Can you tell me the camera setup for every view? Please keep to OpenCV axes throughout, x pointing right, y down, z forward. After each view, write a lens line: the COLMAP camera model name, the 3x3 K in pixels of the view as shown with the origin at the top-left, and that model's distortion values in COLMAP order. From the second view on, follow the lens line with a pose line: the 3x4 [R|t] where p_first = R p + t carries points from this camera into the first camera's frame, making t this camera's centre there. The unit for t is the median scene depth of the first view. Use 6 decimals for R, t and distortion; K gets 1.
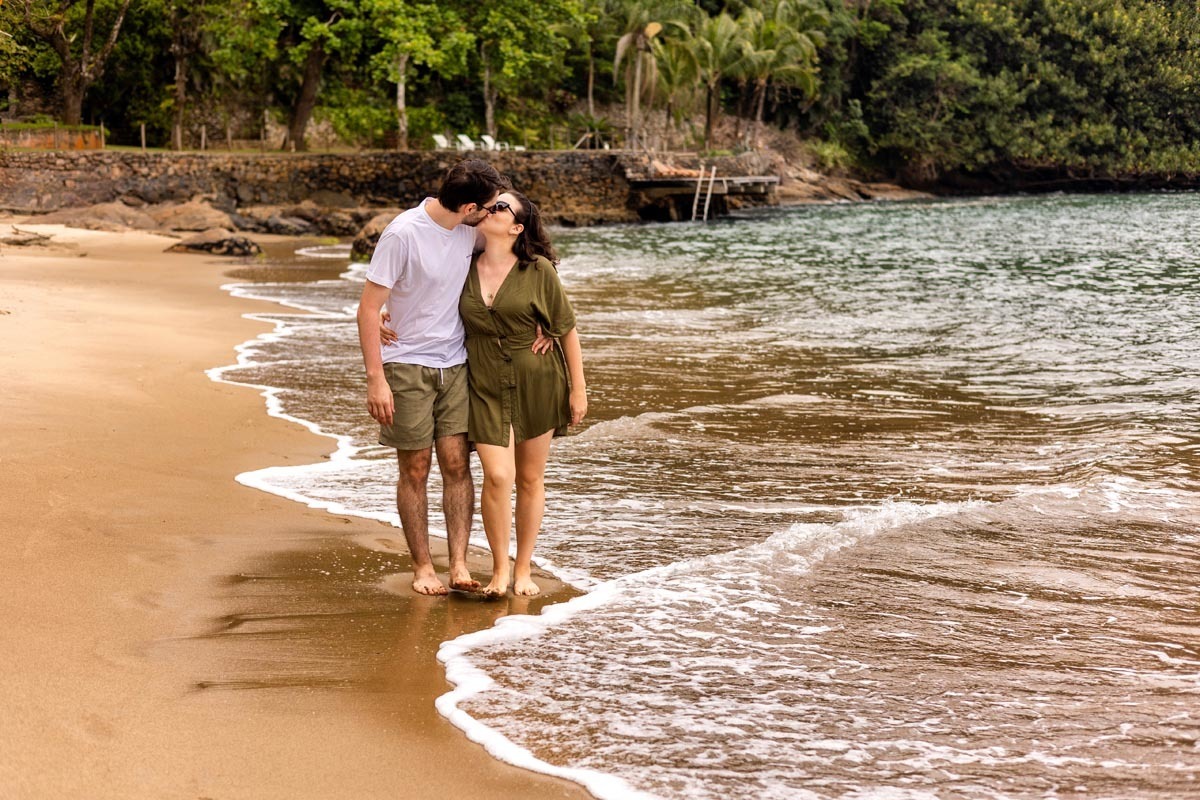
lens RADIAL K [[1755.3, 0, 592.6], [0, 1755.3, 402.9], [0, 0, 1]] dist [0.022344, 0.000000]
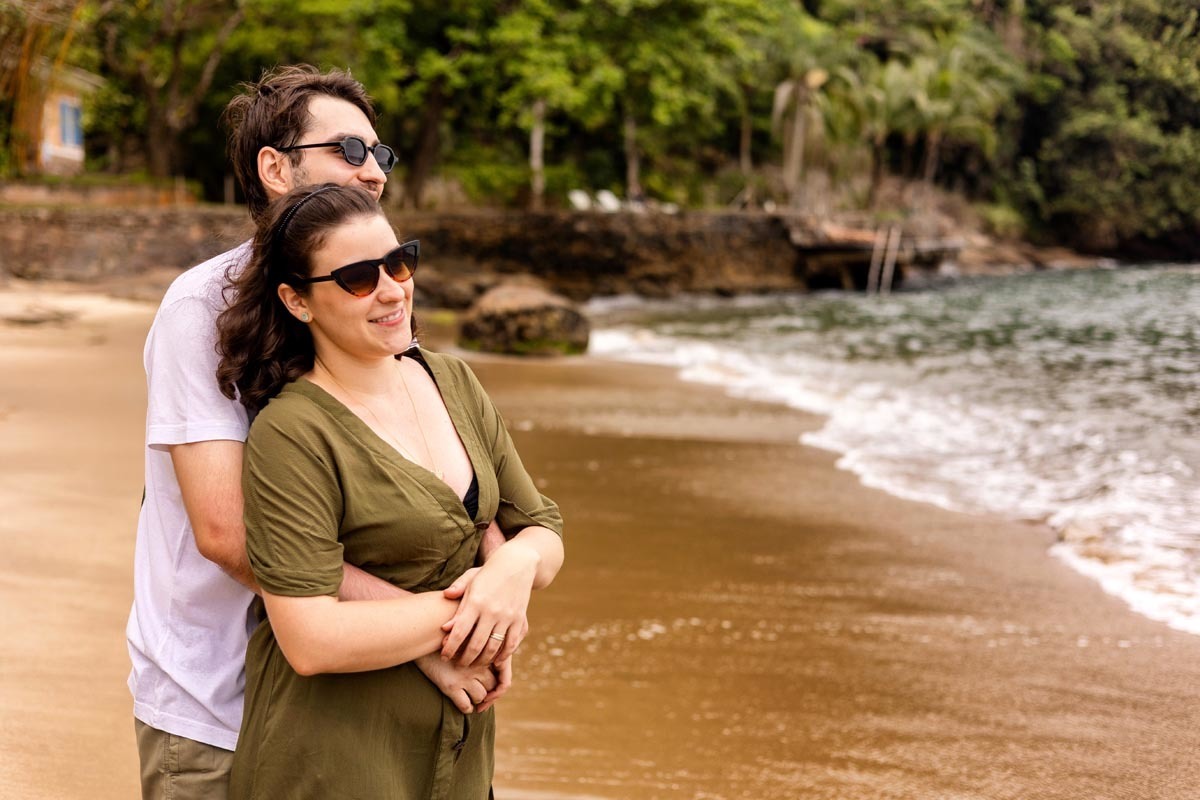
lens RADIAL K [[1755.3, 0, 603.4], [0, 1755.3, 391.8], [0, 0, 1]] dist [0.022344, 0.000000]
pose [[0.997415, 0.007582, -0.071457, -0.009958], [-0.010707, 0.998998, -0.043451, -0.013381], [0.071056, 0.044104, 0.996497, 0.113067]]
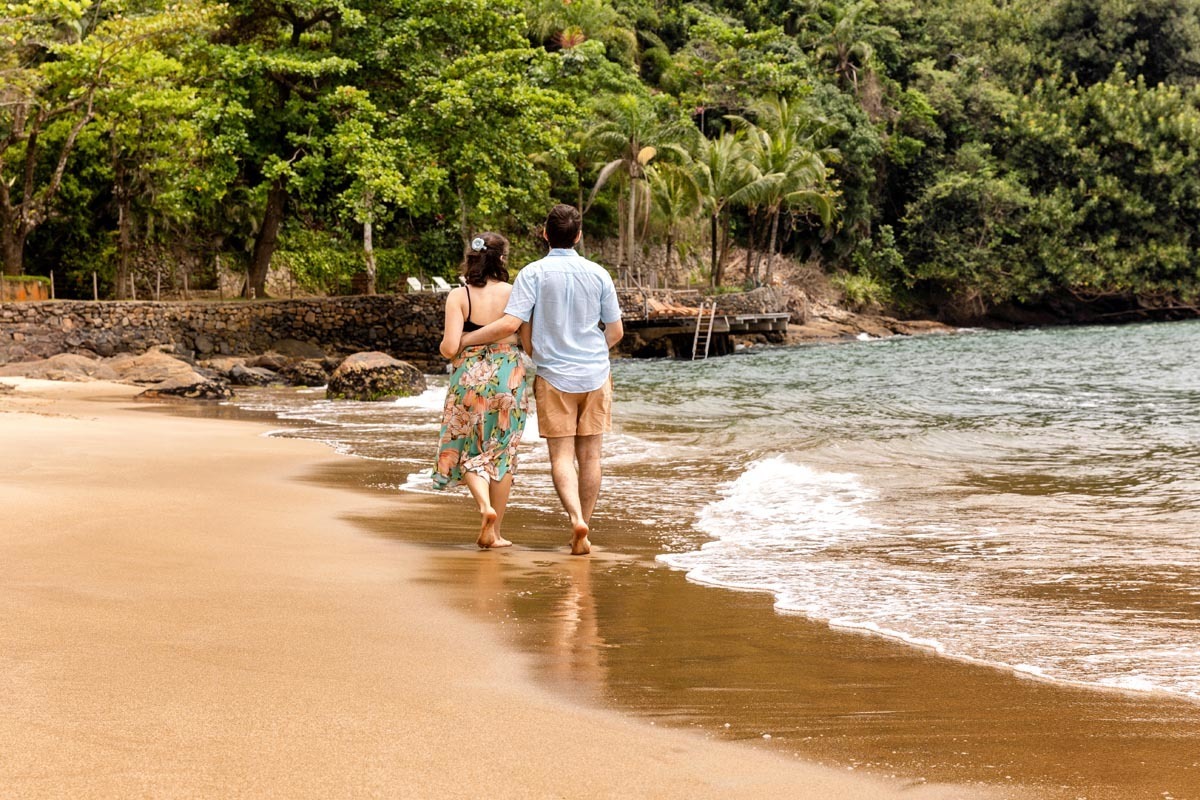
lens RADIAL K [[2124.8, 0, 615.5], [0, 2124.8, 450.4], [0, 0, 1]] dist [0.143106, 0.000000]
pose [[0.999536, -0.029723, 0.006713, 0.007258], [0.030121, 0.997086, -0.070084, 0.015854], [-0.004610, 0.070254, 0.997518, -0.086982]]
